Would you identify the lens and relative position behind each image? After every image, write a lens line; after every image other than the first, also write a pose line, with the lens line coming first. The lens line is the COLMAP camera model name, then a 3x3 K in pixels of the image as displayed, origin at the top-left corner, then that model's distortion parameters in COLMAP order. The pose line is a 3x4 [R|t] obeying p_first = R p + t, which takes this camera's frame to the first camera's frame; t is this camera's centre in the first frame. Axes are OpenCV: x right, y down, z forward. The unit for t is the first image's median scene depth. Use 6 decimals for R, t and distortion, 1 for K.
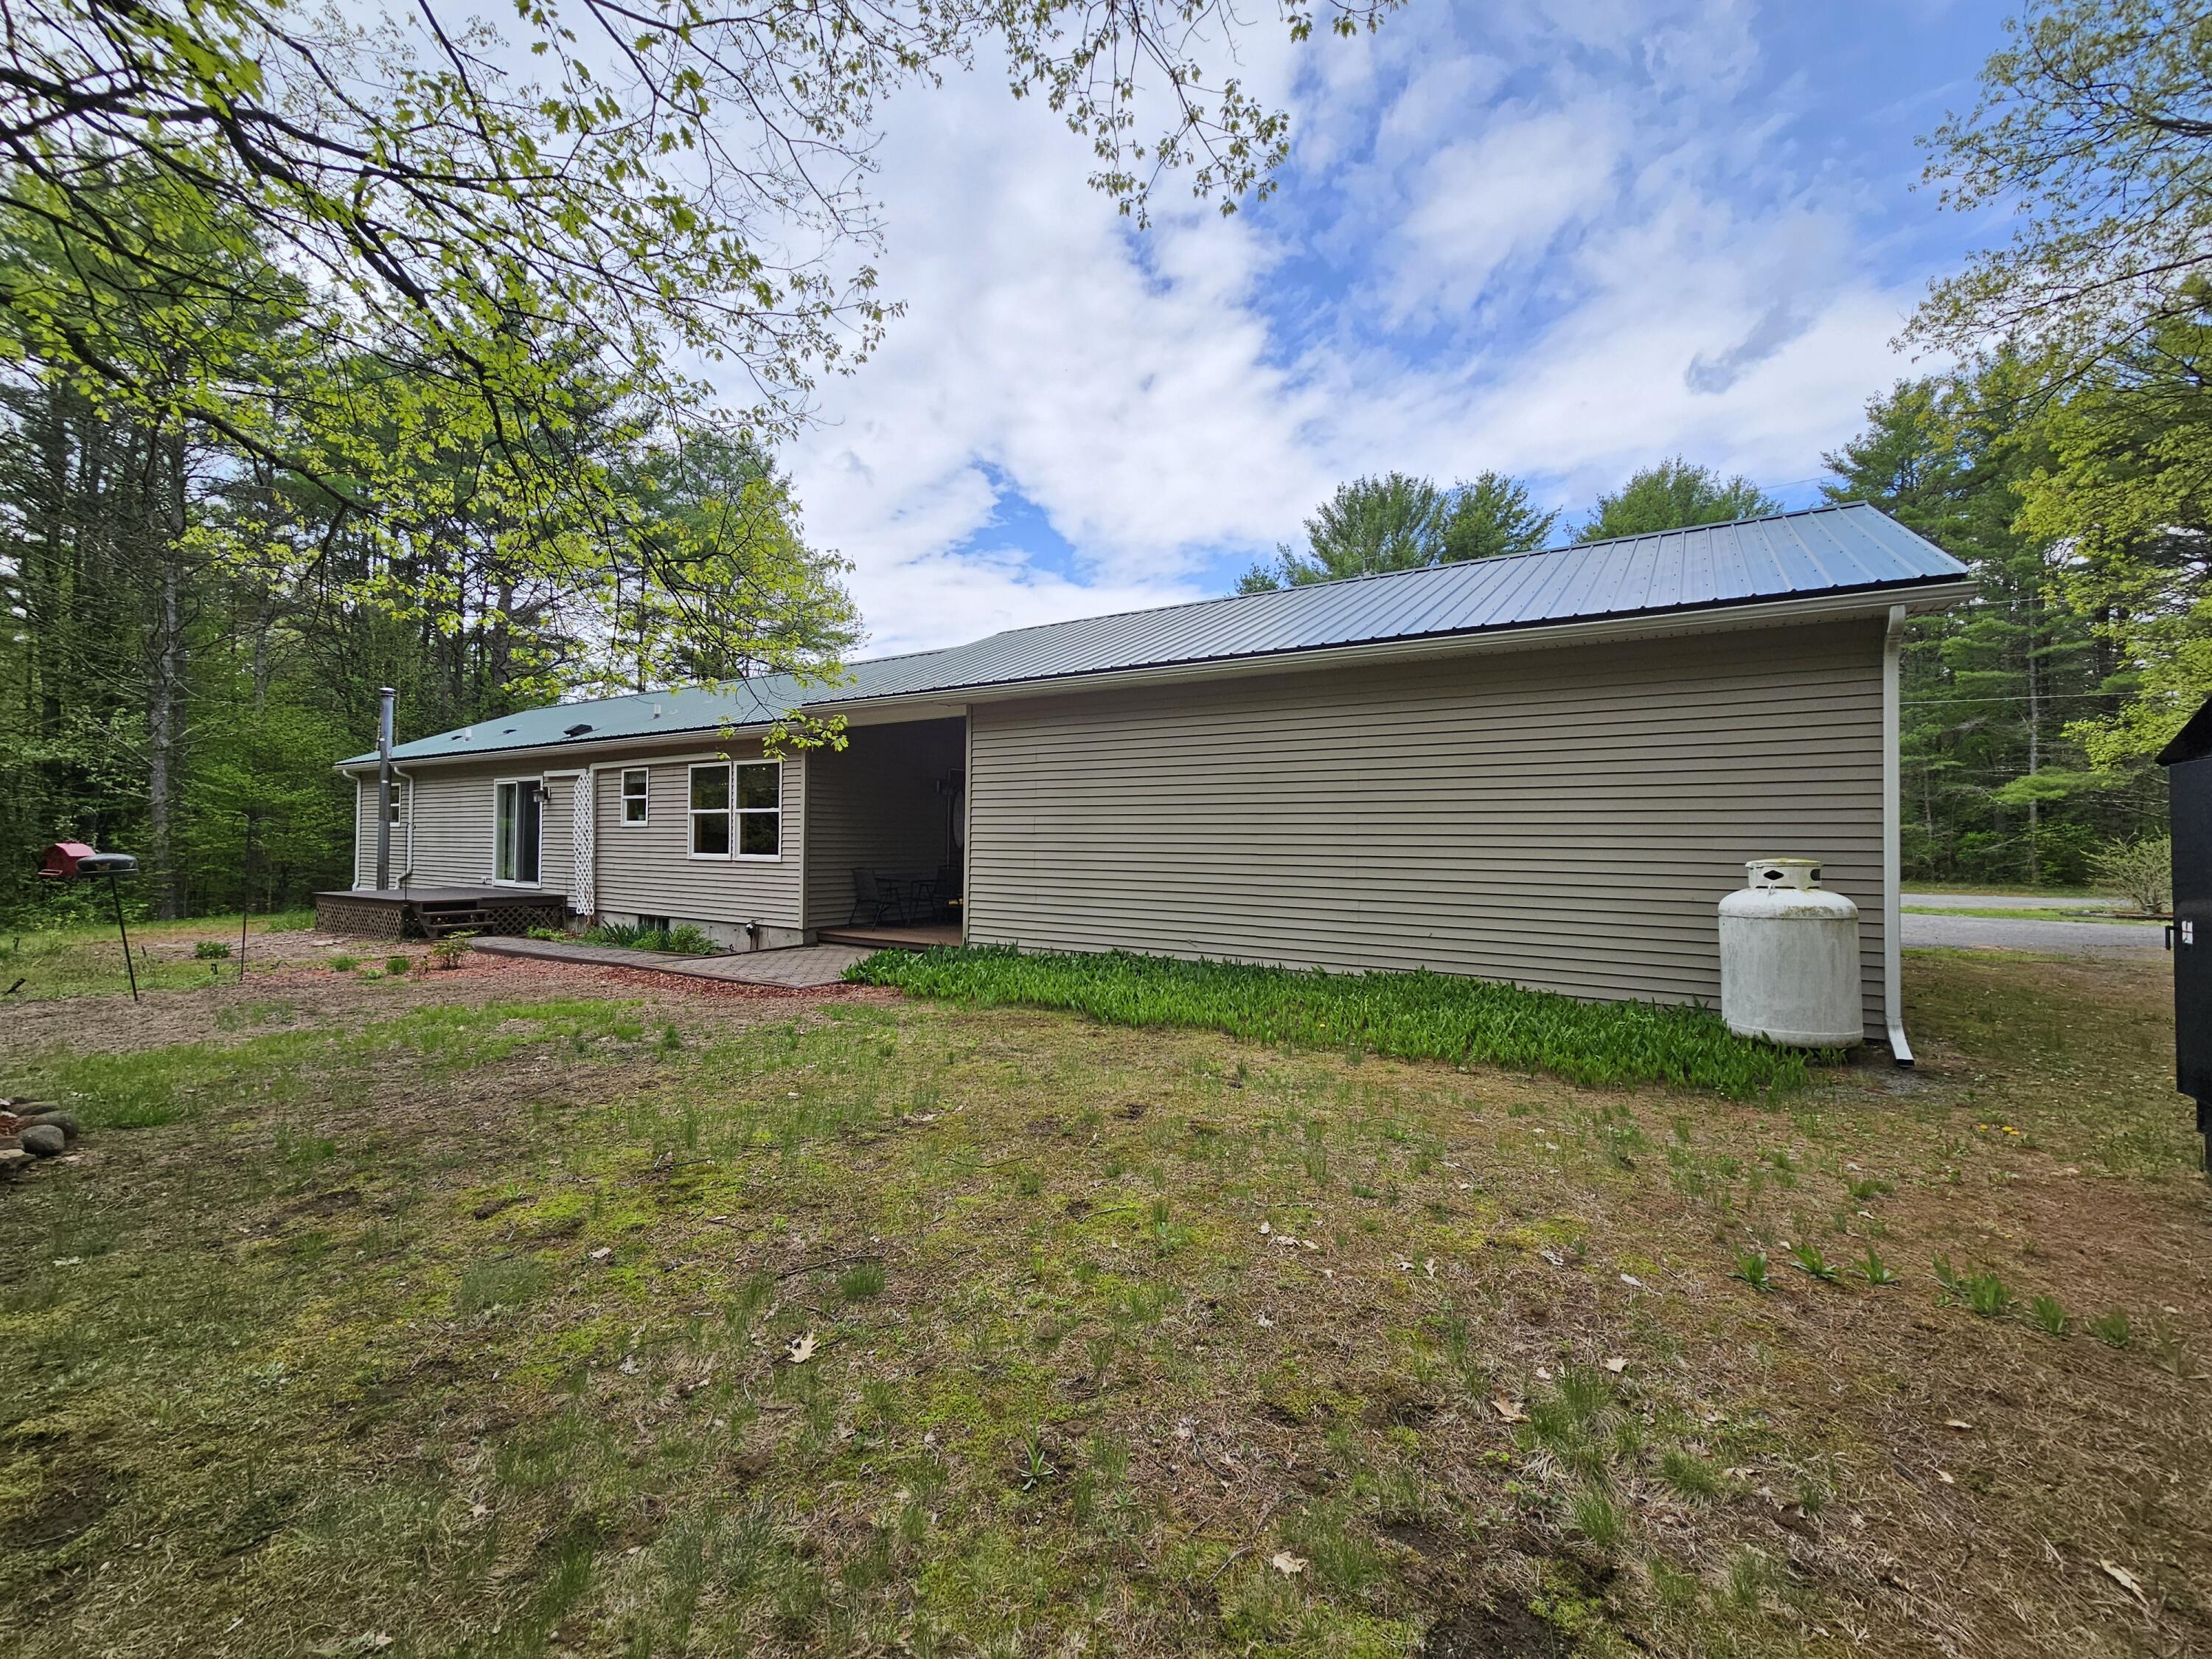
lens RADIAL K [[902.0, 0, 1101.8], [0, 902.0, 823.4], [0, 0, 1]] dist [-0.014965, 0.005892]
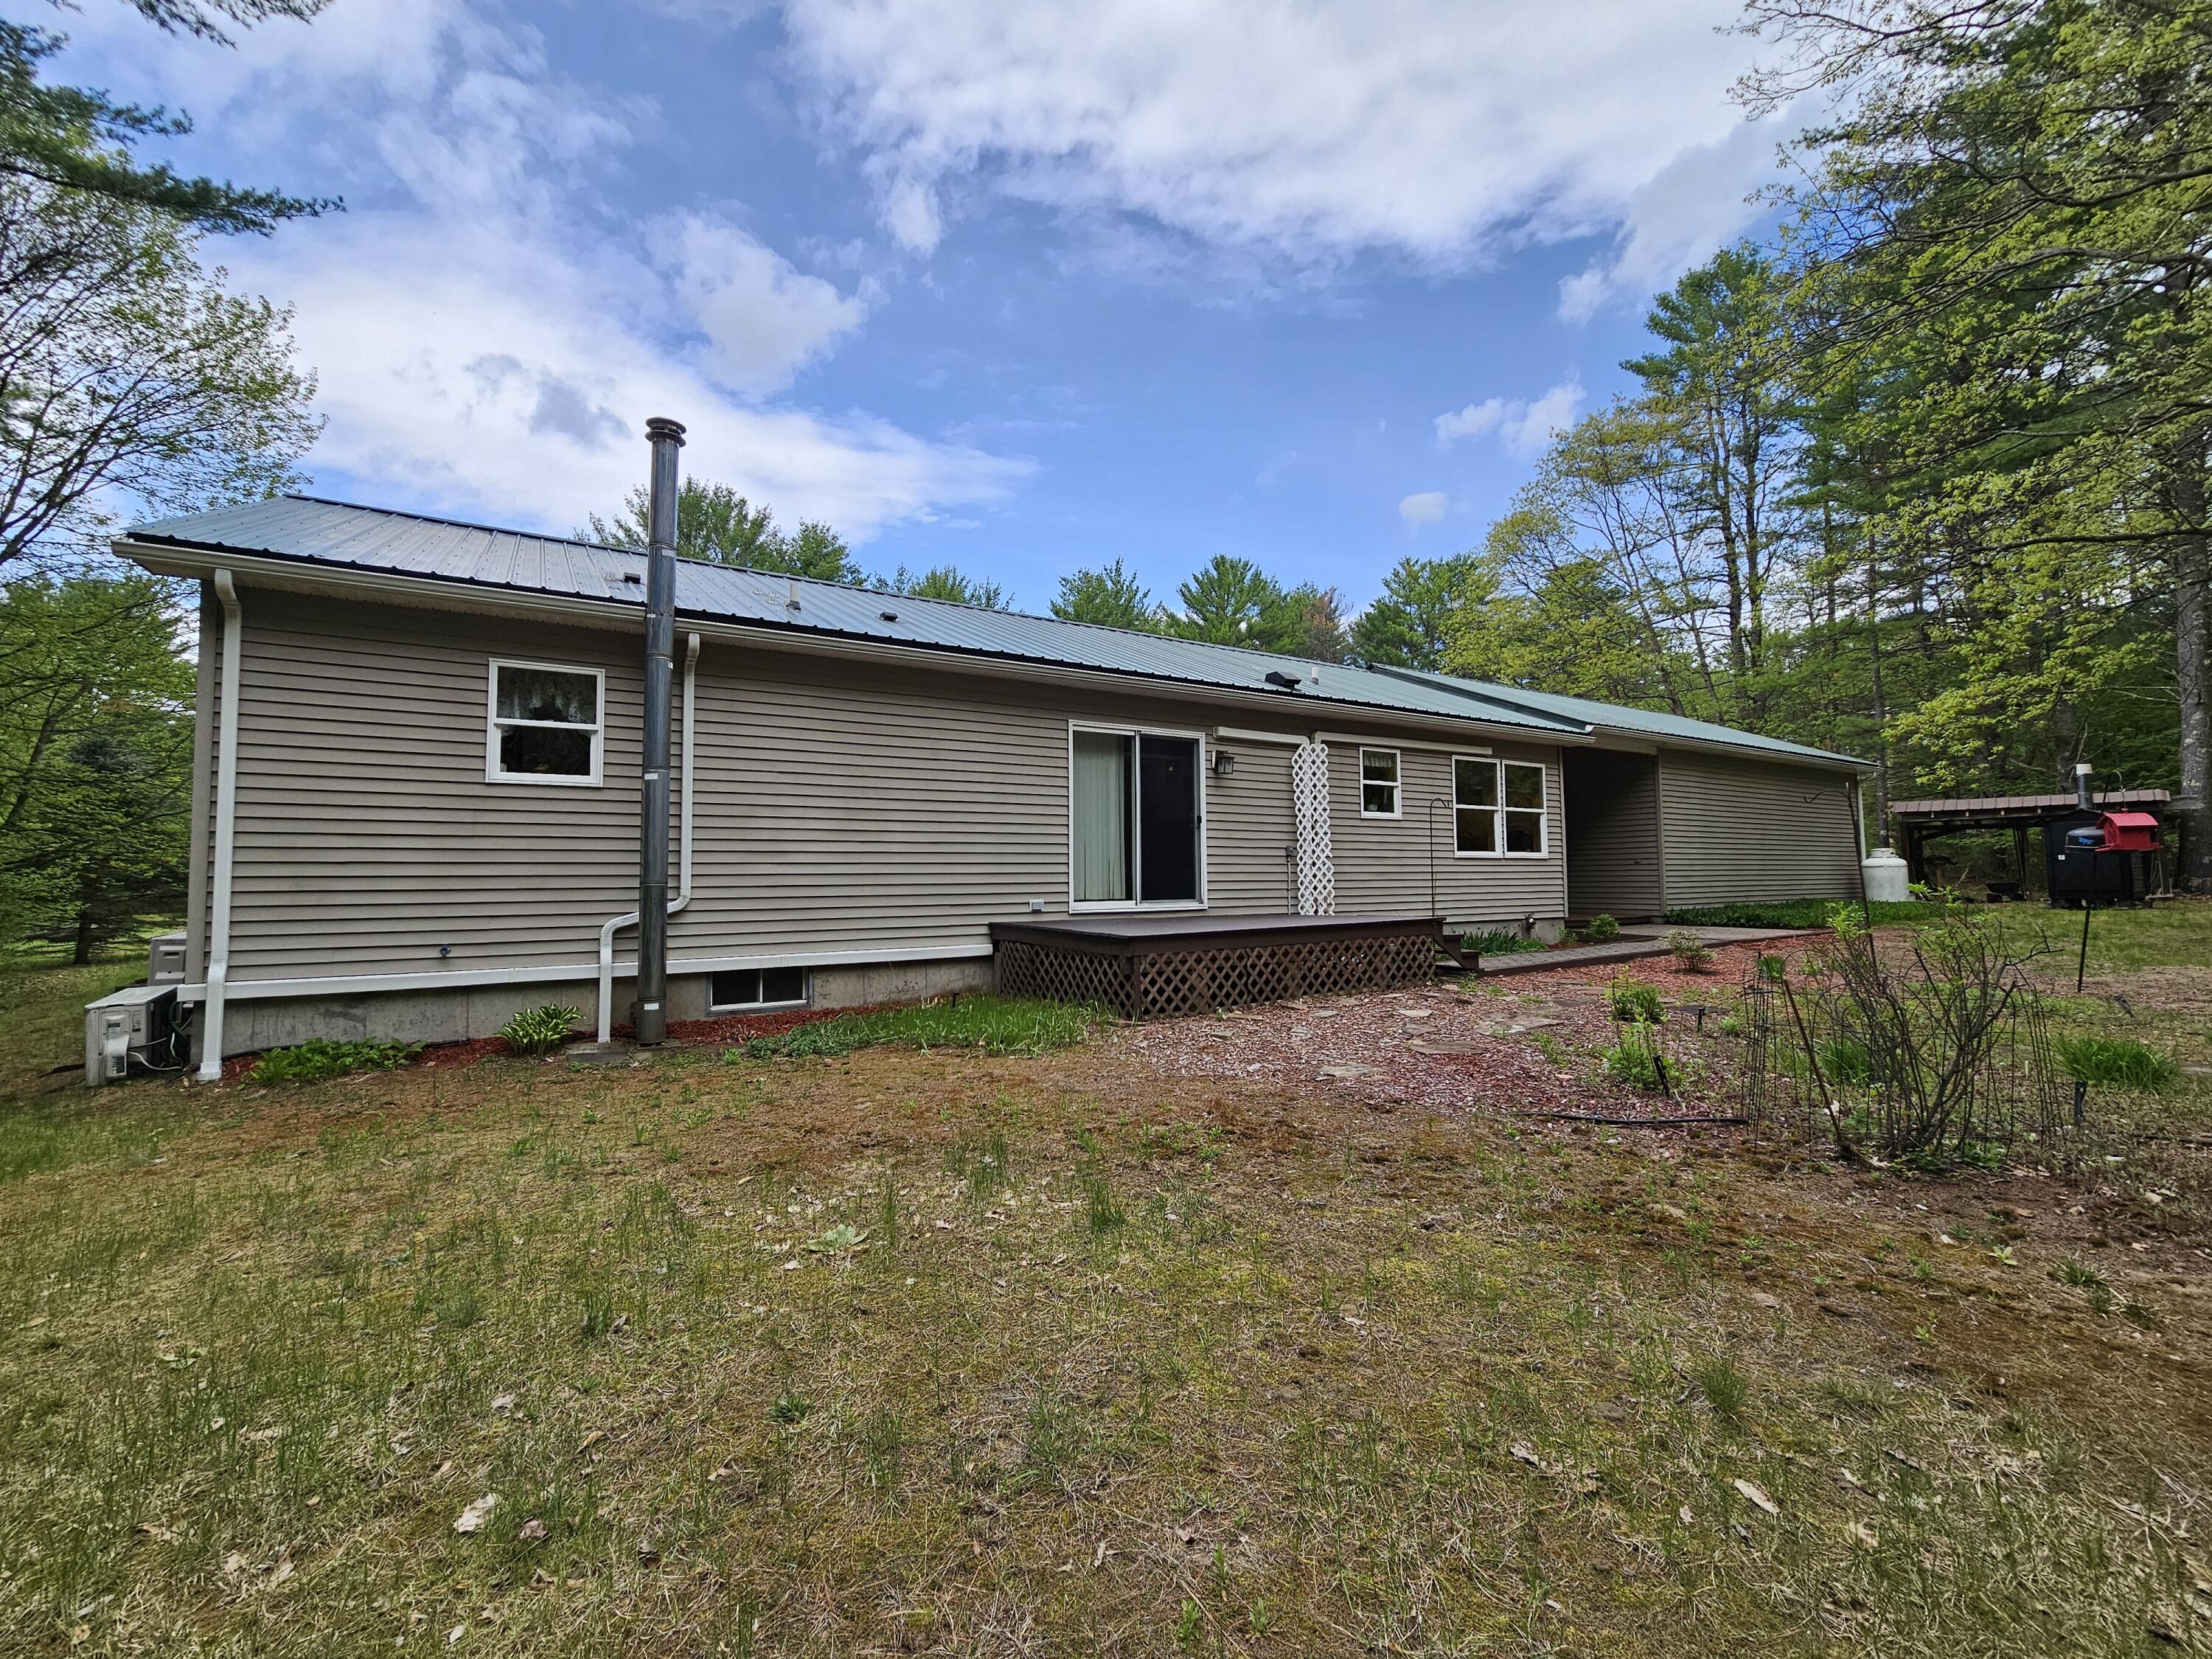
lens RADIAL K [[902.0, 0, 1101.8], [0, 902.0, 823.4], [0, 0, 1]] dist [-0.014965, 0.005892]
pose [[0.456885, 0.035034, 0.888836, -1.359065], [-0.018769, 0.999381, -0.029743, 0.036612], [-0.889328, -0.003093, 0.457260, 0.843761]]
